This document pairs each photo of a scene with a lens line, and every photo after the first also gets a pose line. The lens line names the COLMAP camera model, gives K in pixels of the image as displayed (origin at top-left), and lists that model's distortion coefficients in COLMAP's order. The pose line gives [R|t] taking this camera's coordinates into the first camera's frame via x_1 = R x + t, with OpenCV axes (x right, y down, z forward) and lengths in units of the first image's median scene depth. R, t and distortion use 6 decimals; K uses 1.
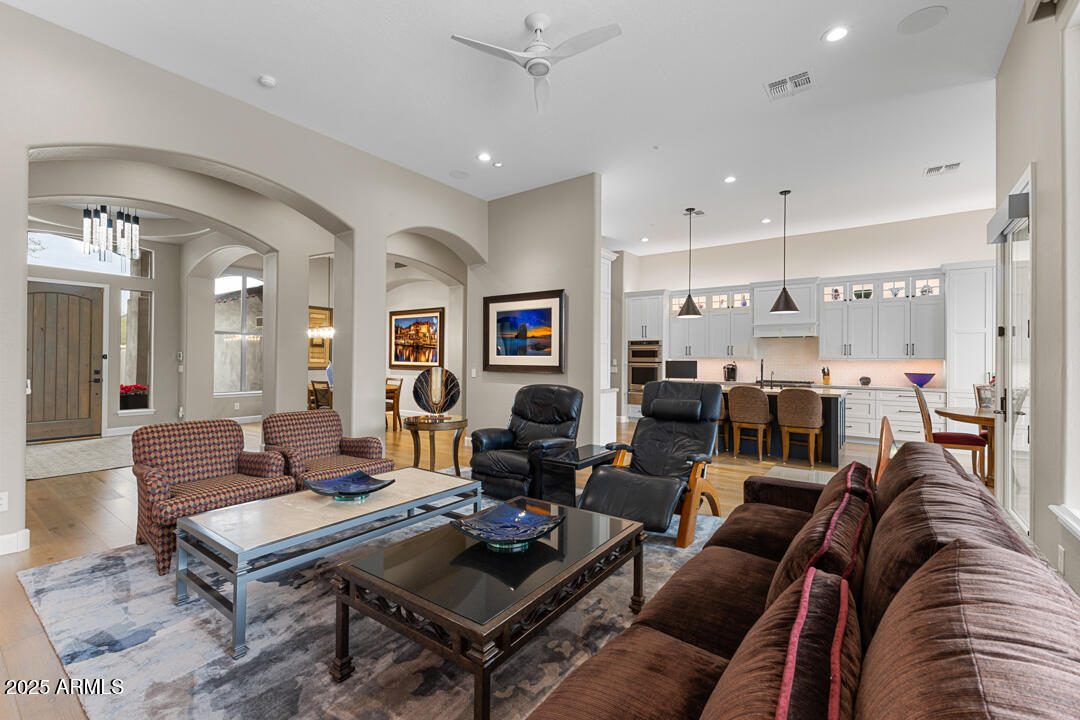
lens RADIAL K [[471.3, 0, 541.2], [0, 471.3, 358.2], [0, 0, 1]] dist [0.008517, -0.002646]
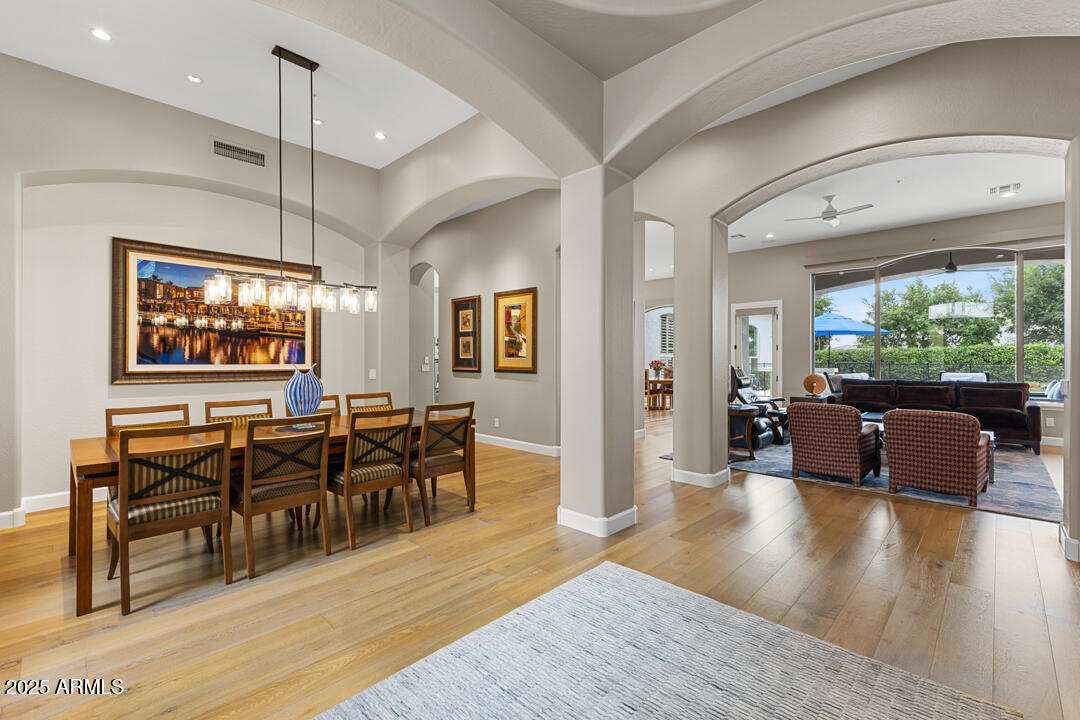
lens RADIAL K [[471.3, 0, 537.8], [0, 471.3, 358.2], [0, 0, 1]] dist [0.008517, -0.002646]
pose [[0.136890, -0.007453, 0.990558, -0.721966], [-0.003807, 0.999960, 0.008050, -0.003273], [-0.990579, -0.004873, 0.136857, 0.643276]]
